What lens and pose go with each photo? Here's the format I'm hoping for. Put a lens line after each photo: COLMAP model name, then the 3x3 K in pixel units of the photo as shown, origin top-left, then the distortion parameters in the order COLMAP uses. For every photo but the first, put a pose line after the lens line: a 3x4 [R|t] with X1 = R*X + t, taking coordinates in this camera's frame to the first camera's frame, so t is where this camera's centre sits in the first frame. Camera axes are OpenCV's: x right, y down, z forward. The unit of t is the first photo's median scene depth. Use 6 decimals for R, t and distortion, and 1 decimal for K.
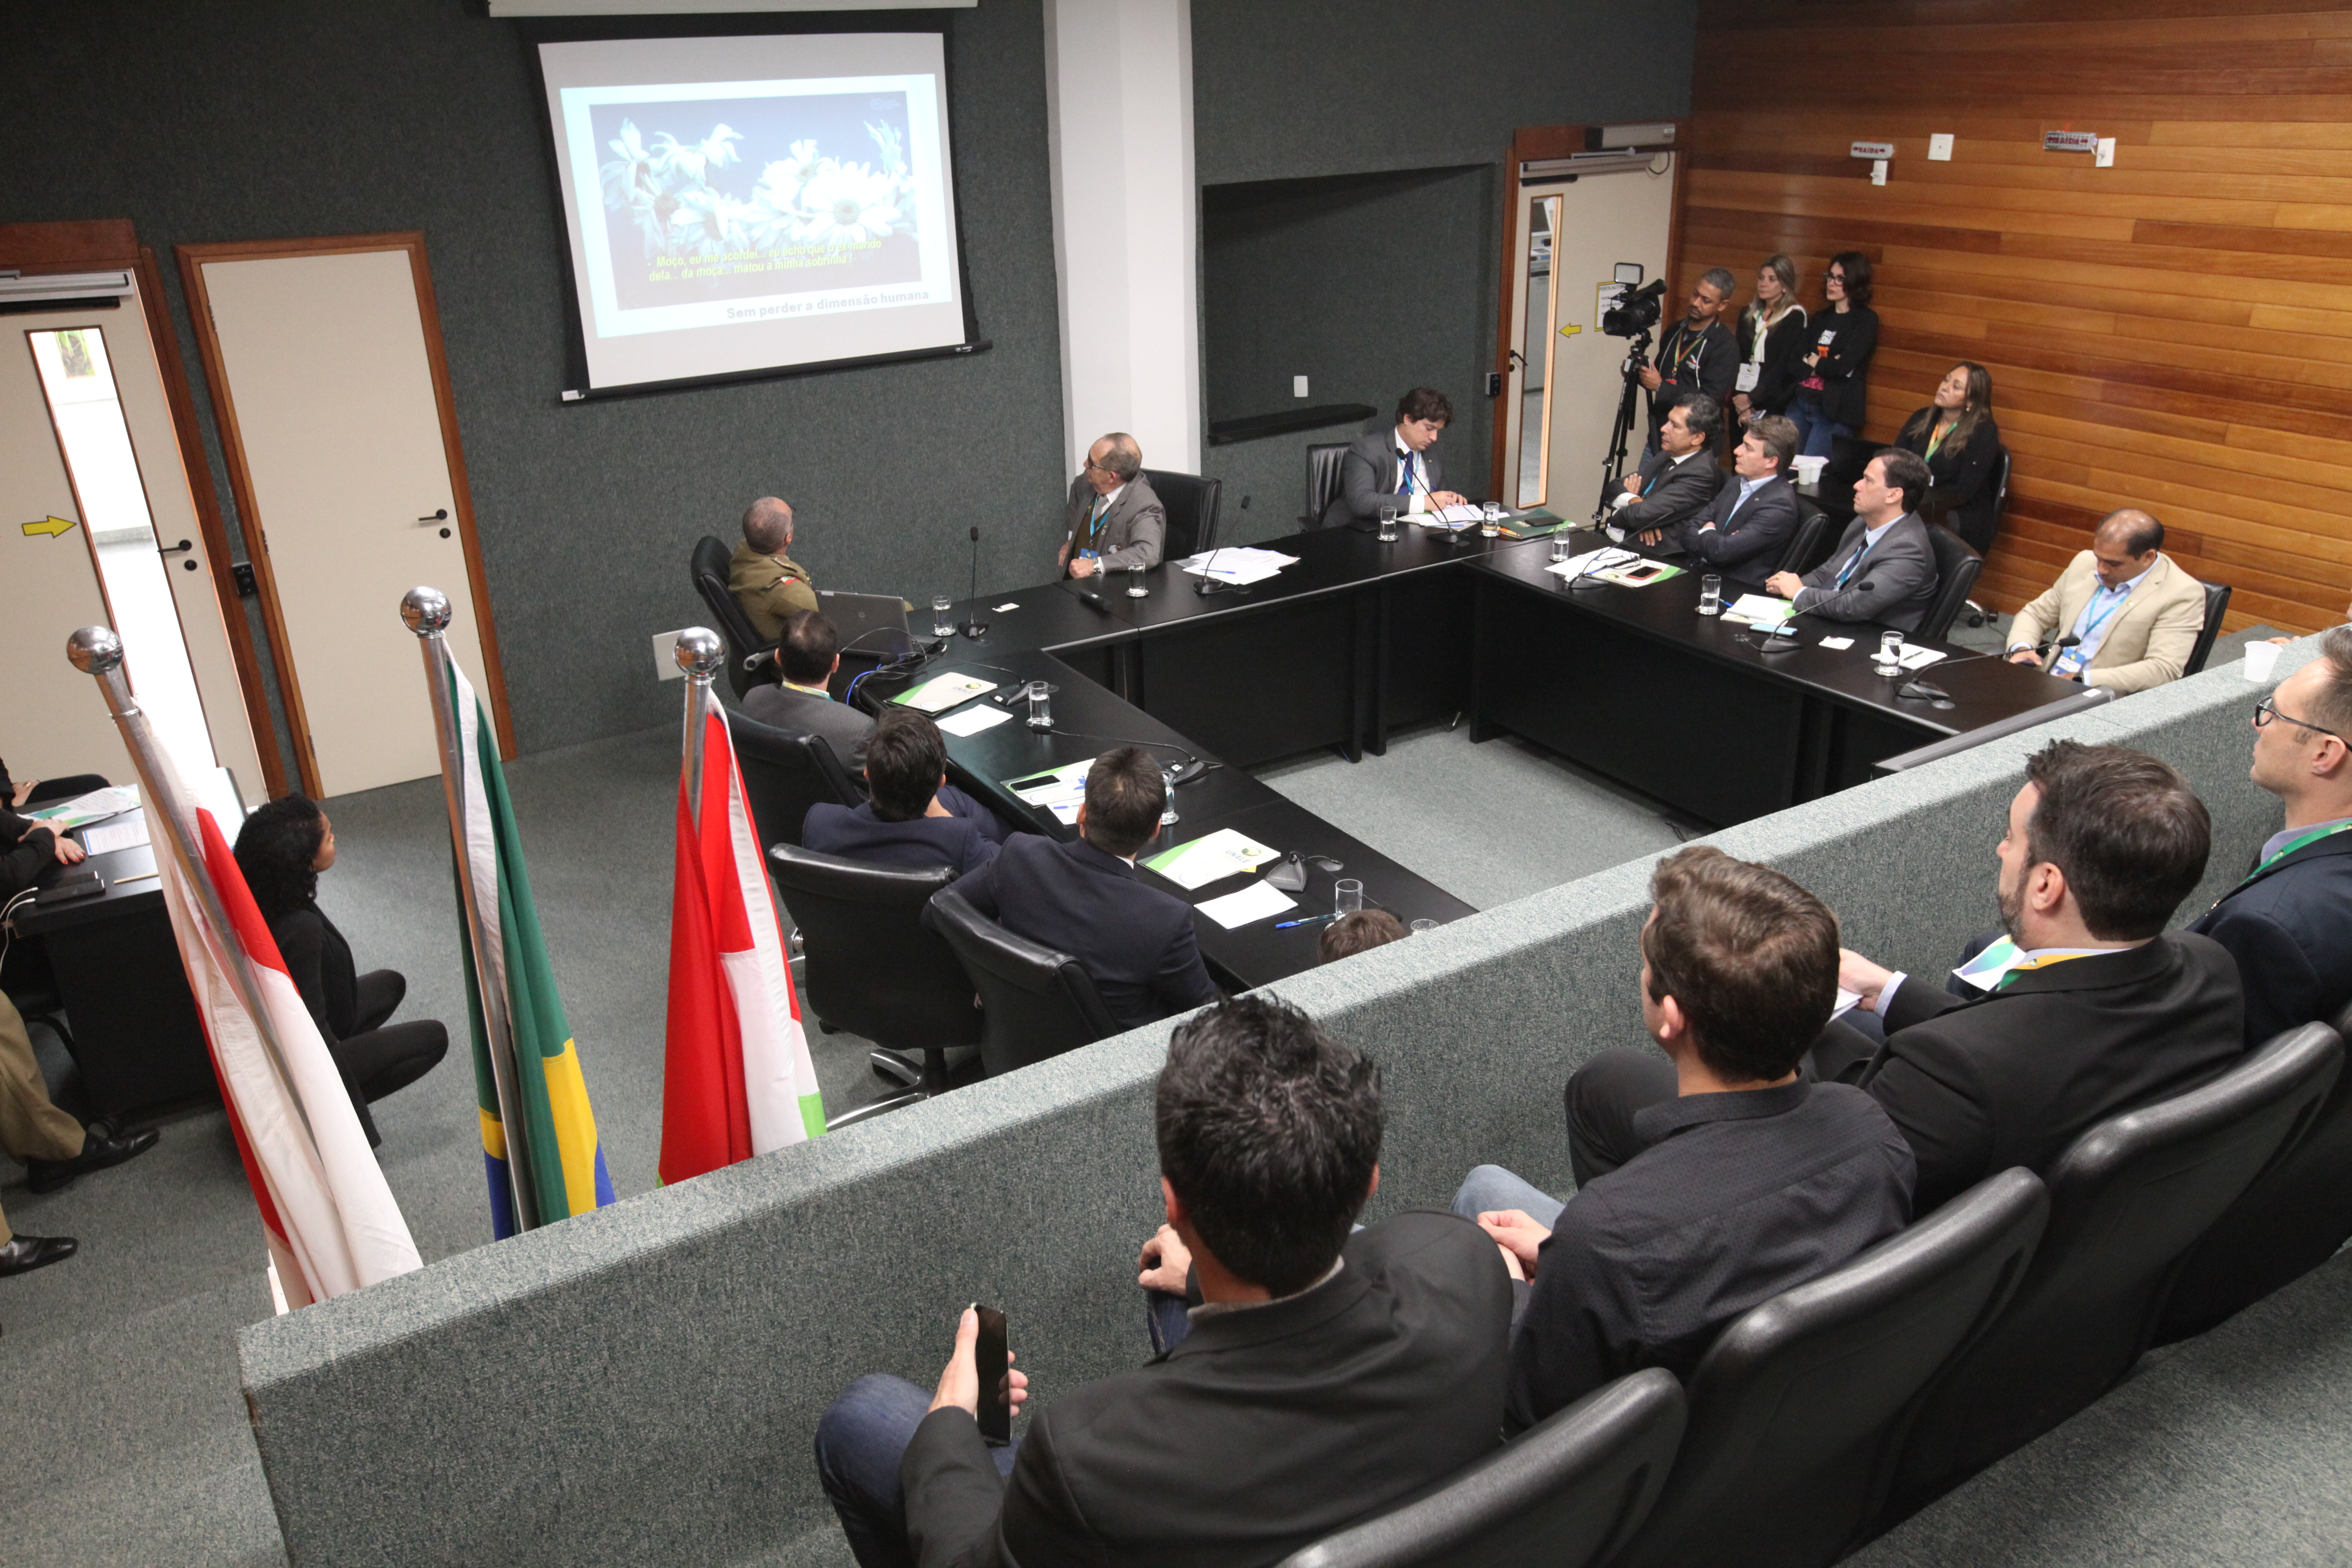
lens RADIAL K [[1761.6, 0, 1169.9], [0, 1761.6, 780.5], [0, 0, 1]] dist [0.008324, 0.021036]
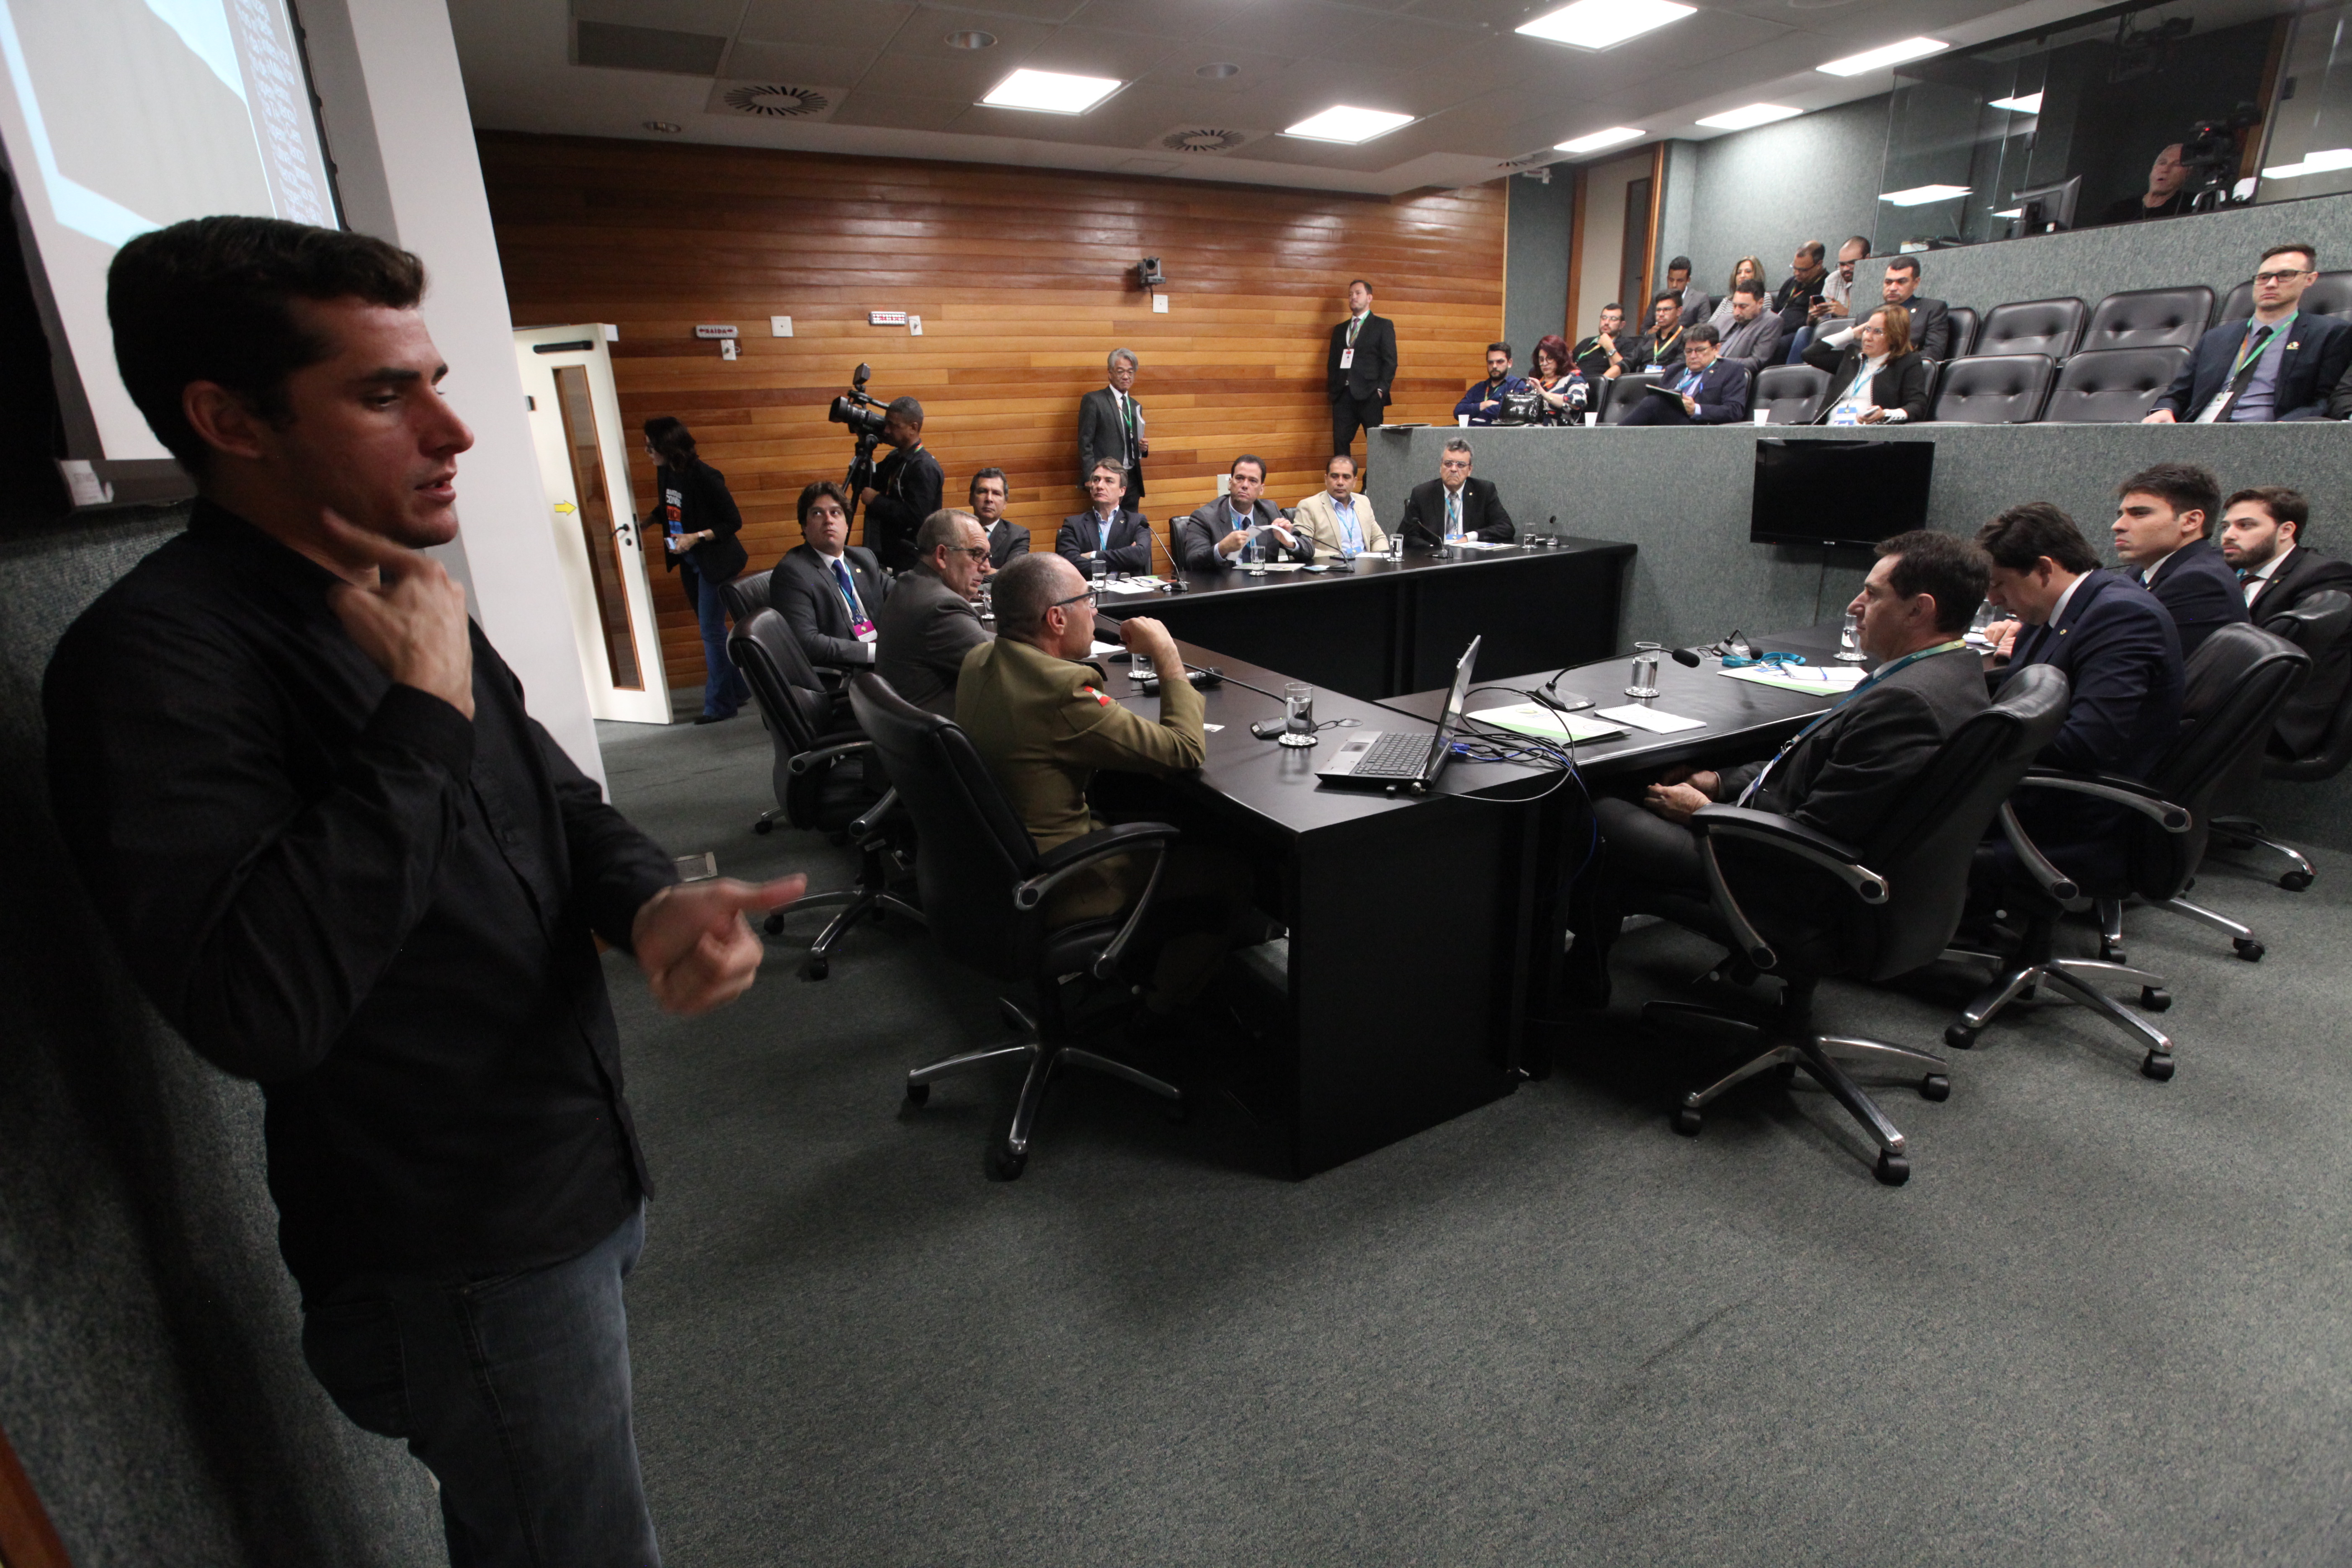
lens RADIAL K [[1079.2, 0, 1174.9], [0, 1079.2, 771.0], [0, 0, 1]] dist [-0.029433, 0.008555]
pose [[0.035524, -0.295153, 0.954789, -0.418900], [0.422575, 0.870216, 0.253286, -0.165267], [-0.905632, 0.394472, 0.155638, 0.803798]]
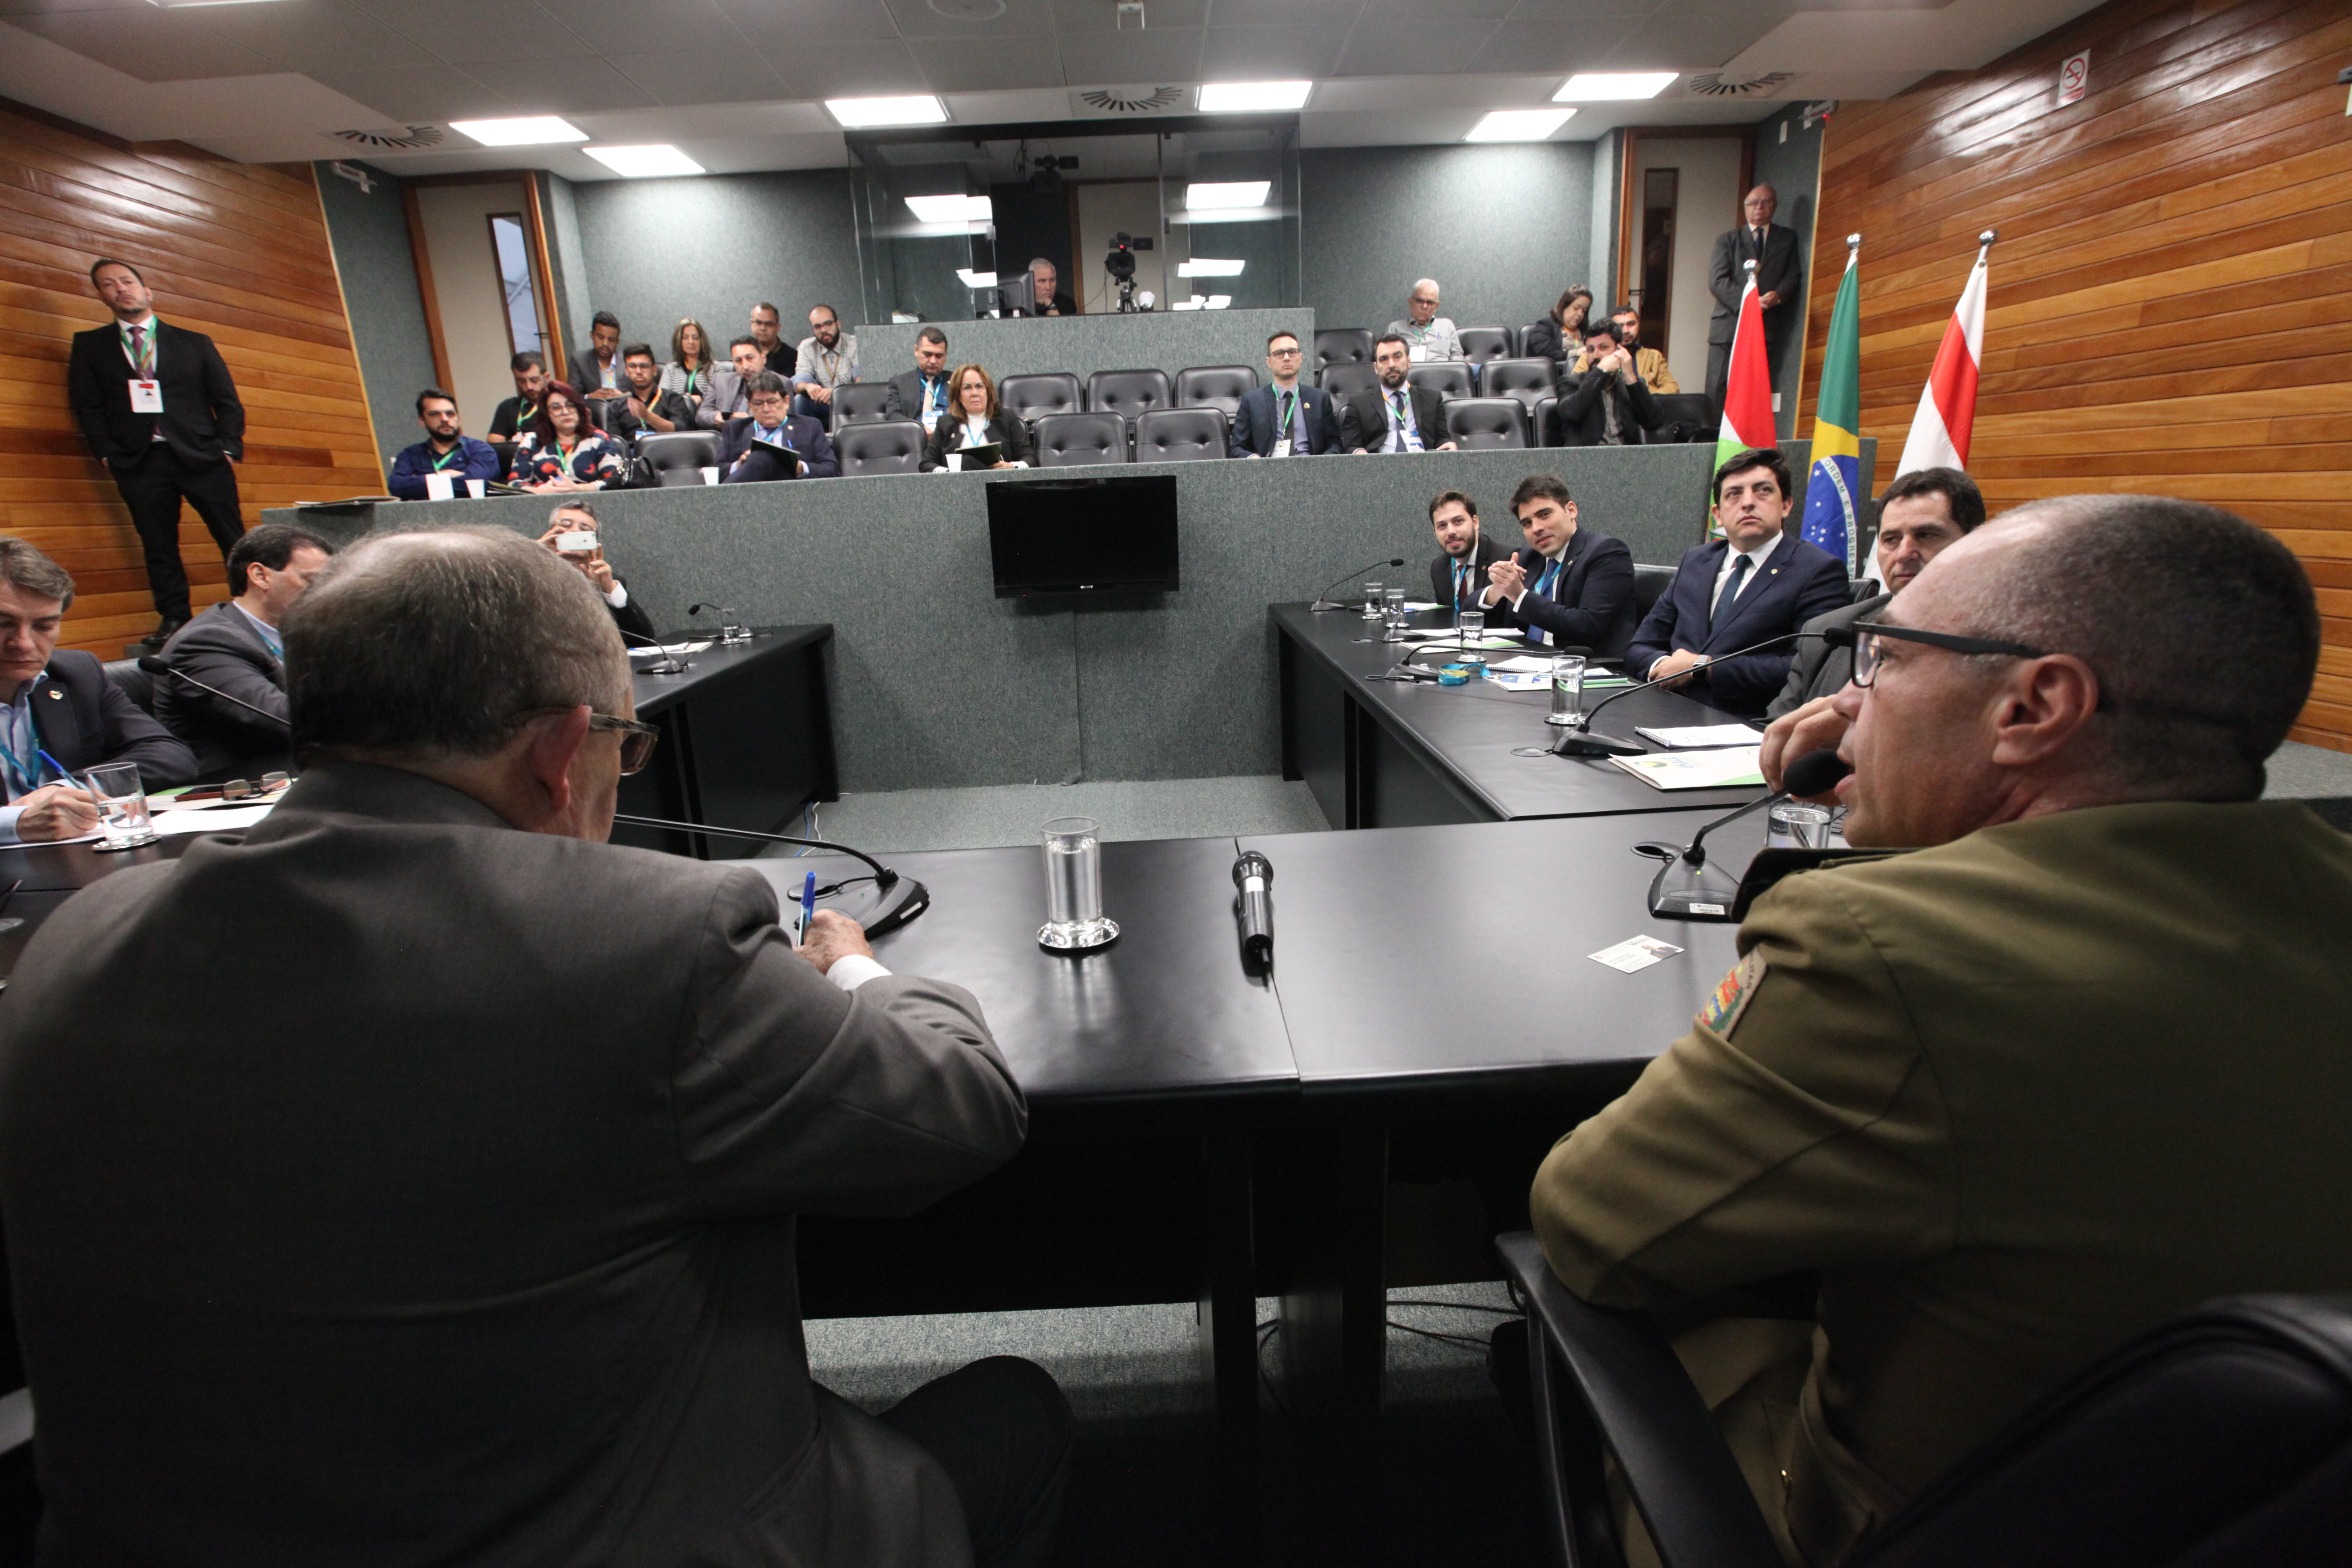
lens RADIAL K [[1079.2, 0, 1170.2], [0, 1079.2, 785.7], [0, 0, 1]] dist [-0.029433, 0.008555]
pose [[-0.875453, -0.068406, 0.478438, -0.052172], [0.244628, 0.791041, 0.560724, -0.203965], [-0.416821, 0.607927, -0.675785, 0.978597]]
